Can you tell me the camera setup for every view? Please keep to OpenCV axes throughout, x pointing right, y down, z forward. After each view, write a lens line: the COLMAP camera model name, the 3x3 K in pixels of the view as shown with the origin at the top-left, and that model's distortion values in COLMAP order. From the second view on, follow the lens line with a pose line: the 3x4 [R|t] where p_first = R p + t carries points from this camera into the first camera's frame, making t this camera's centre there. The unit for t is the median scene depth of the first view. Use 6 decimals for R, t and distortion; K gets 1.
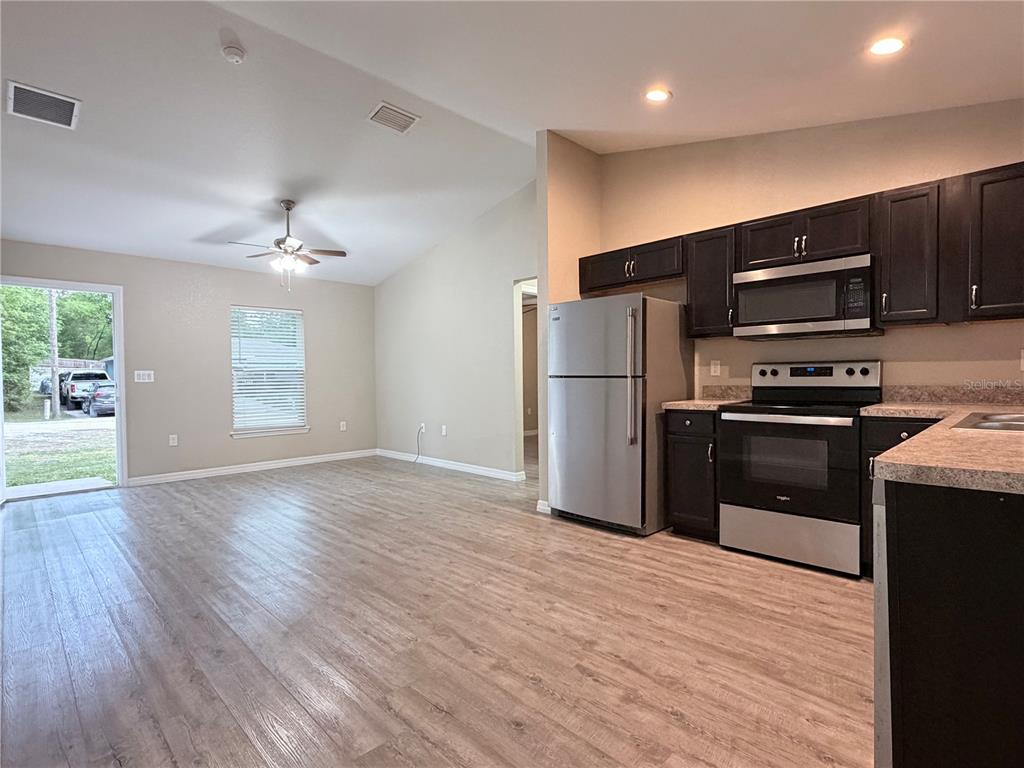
lens RADIAL K [[518.0, 0, 509.3], [0, 518.0, 386.6], [0, 0, 1]] dist [0.000644, 0.000885]
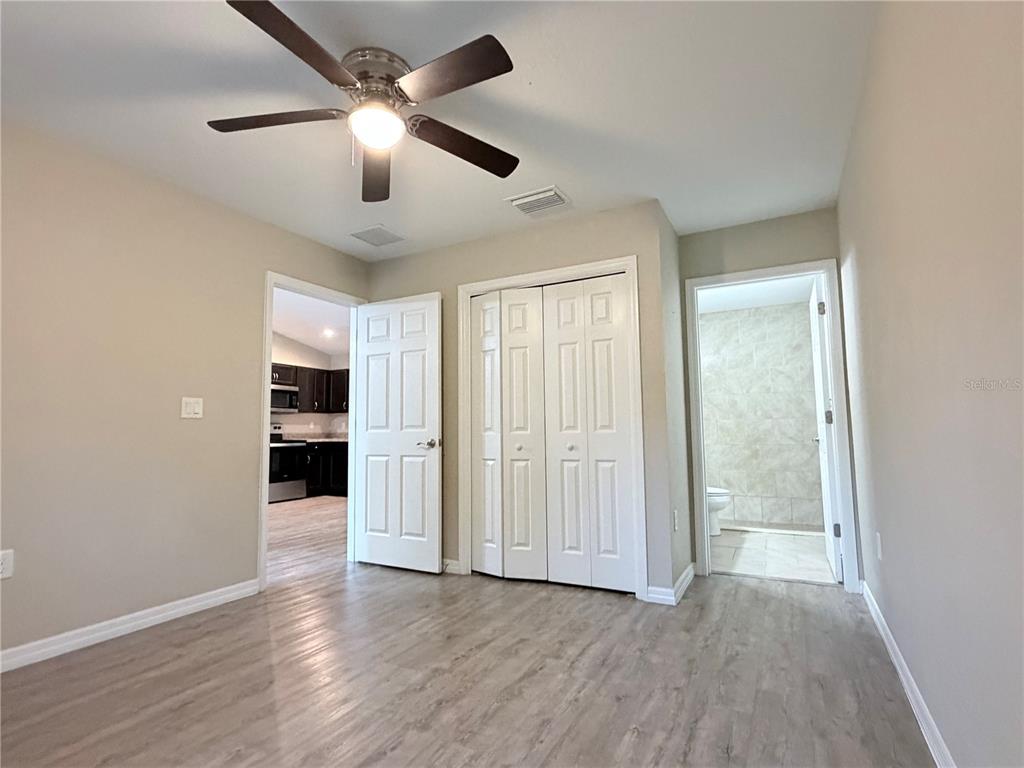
lens RADIAL K [[516.0, 0, 490.4], [0, 516.0, 385.3], [0, 0, 1]] dist [0.066793, 0.000191]
pose [[-0.271318, 0.105428, 0.956698, -1.862614], [0.031761, 0.994422, -0.100578, 0.049422], [-0.961965, 0.003097, -0.273153, 0.591517]]
